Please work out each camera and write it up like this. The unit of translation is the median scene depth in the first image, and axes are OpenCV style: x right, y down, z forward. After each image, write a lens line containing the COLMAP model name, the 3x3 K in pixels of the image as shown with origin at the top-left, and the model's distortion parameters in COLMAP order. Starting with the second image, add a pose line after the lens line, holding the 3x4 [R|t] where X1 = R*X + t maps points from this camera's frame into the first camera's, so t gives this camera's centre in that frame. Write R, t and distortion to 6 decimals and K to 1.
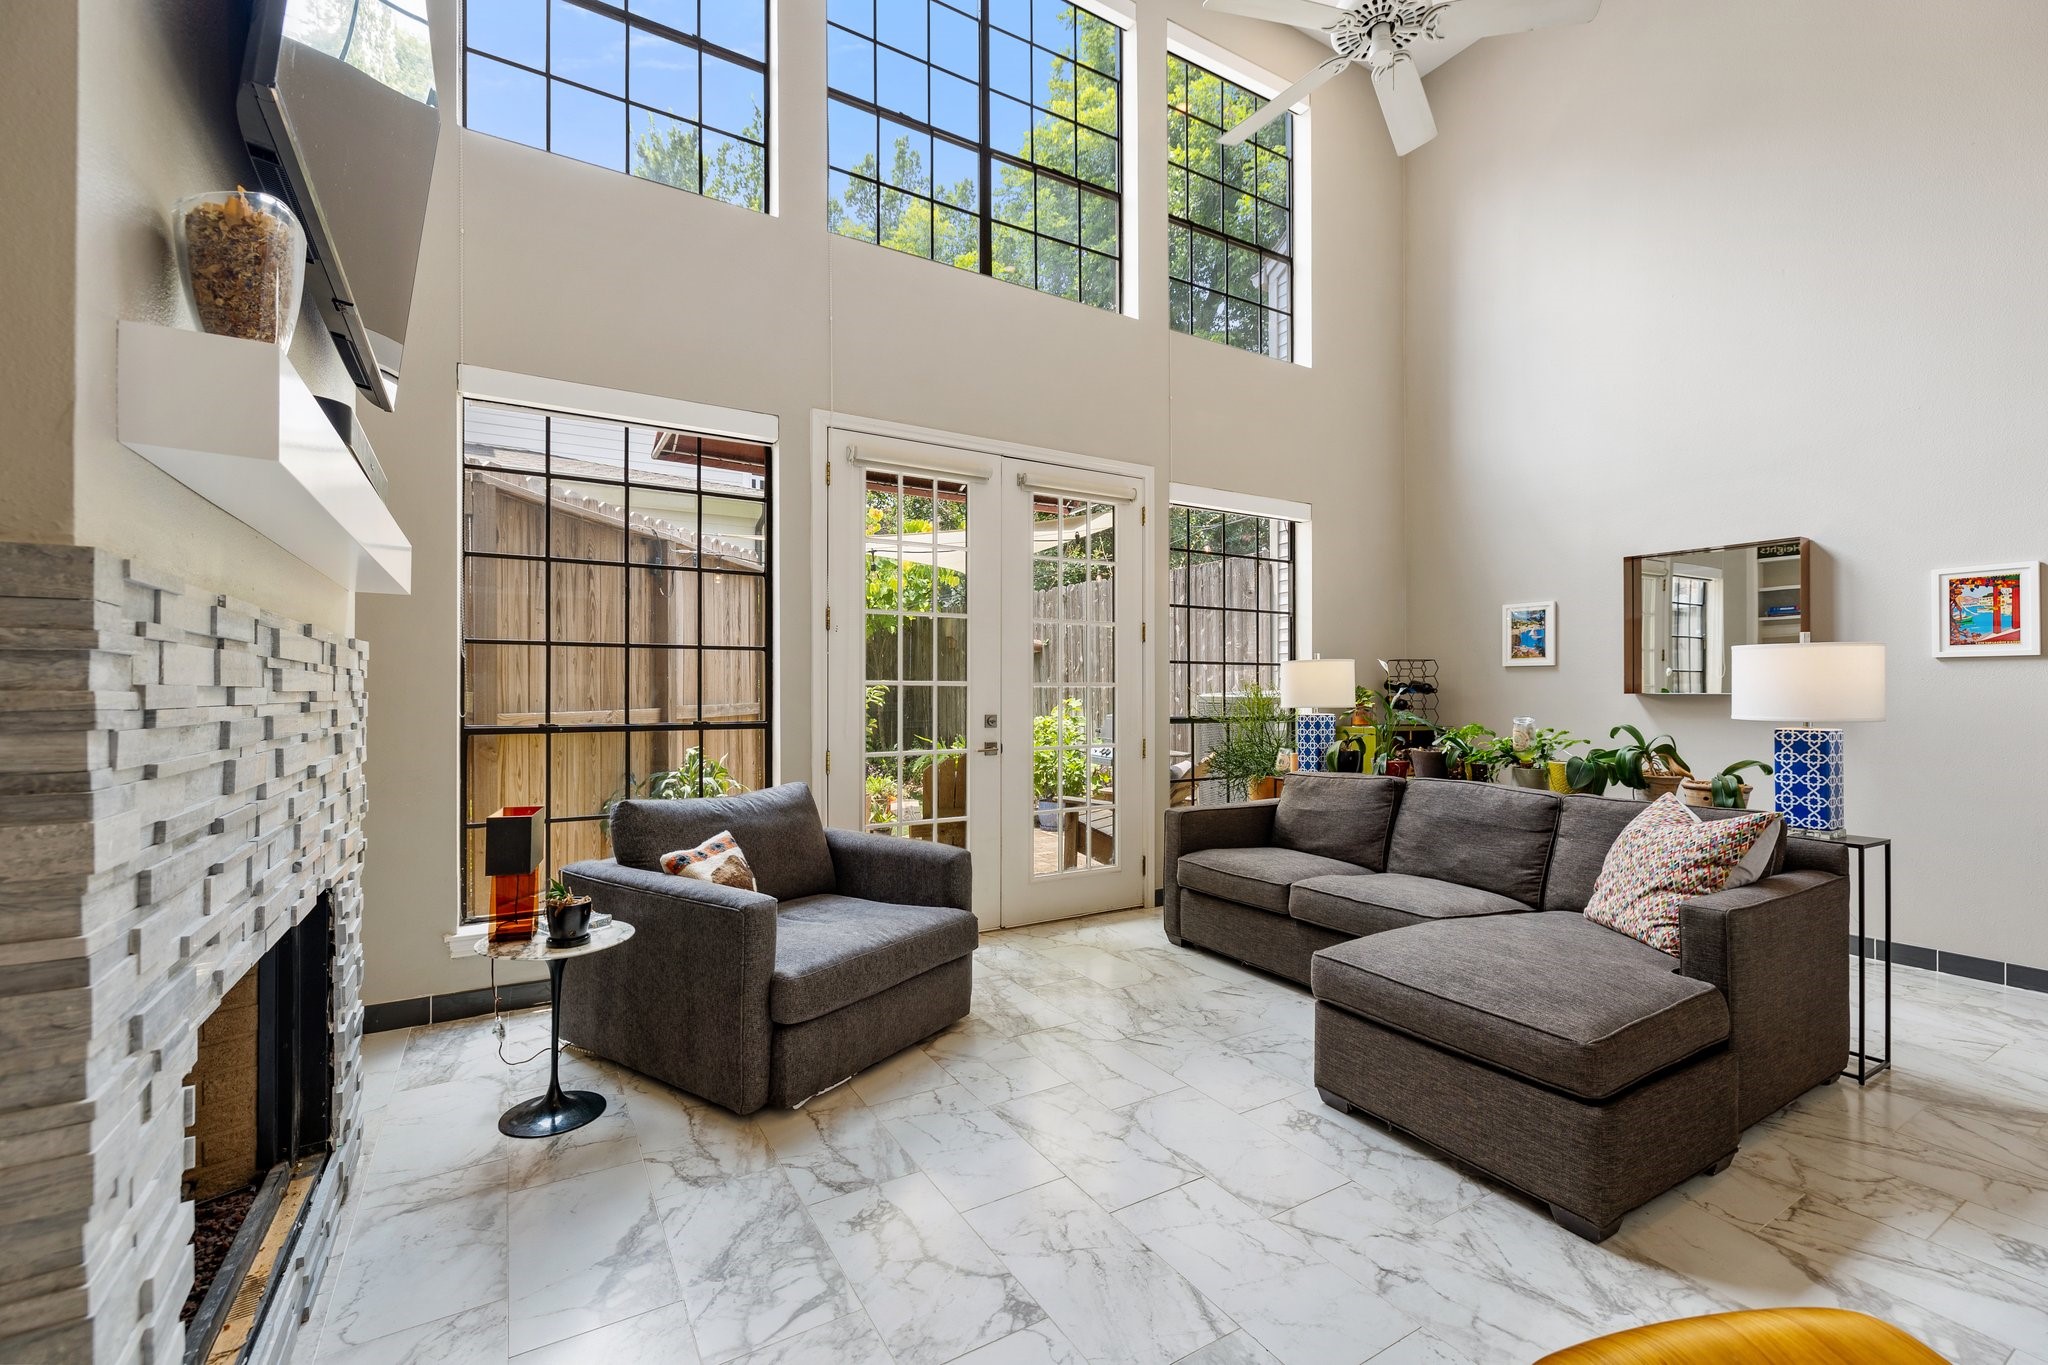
lens RADIAL K [[867.0, 0, 1022.5], [0, 867.0, 691.2], [0, 0, 1]] dist [0.000212, -0.000068]
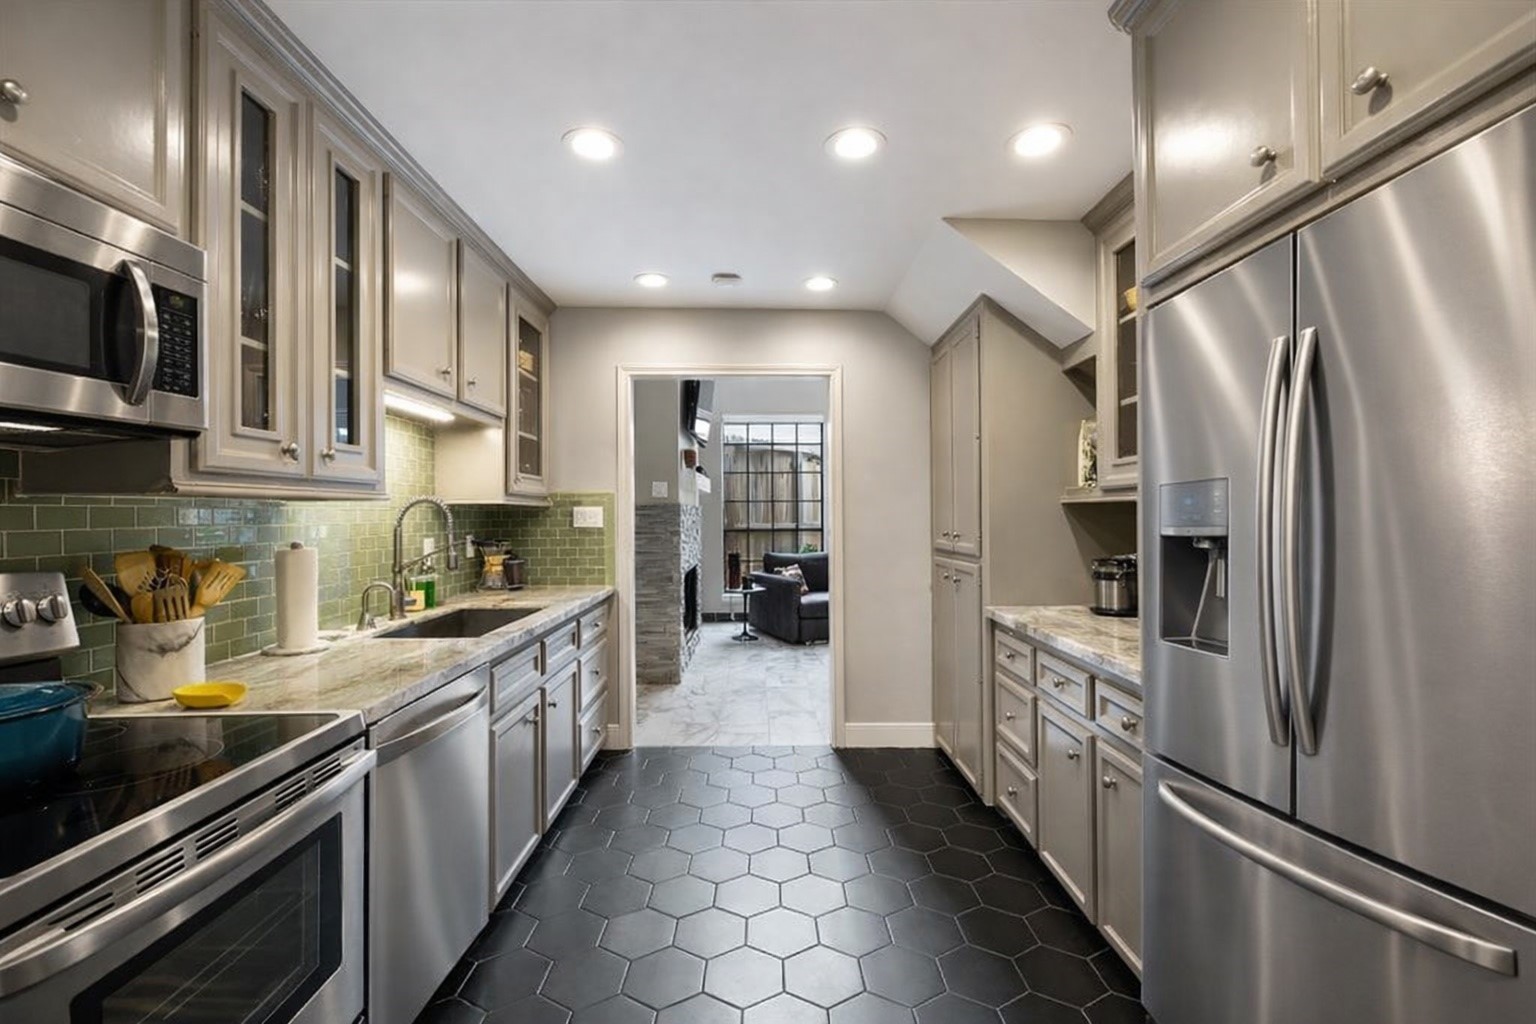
lens RADIAL K [[633.3, 0, 768.0], [0, 633.3, 512.0], [0, 0, 1]] dist [0.001499, -0.000048]
pose [[0.867115, -0.005949, -0.498073, 0.717558], [0.005891, 0.999981, -0.001689, -0.018576], [0.498074, -0.001470, 0.867133, -1.029580]]
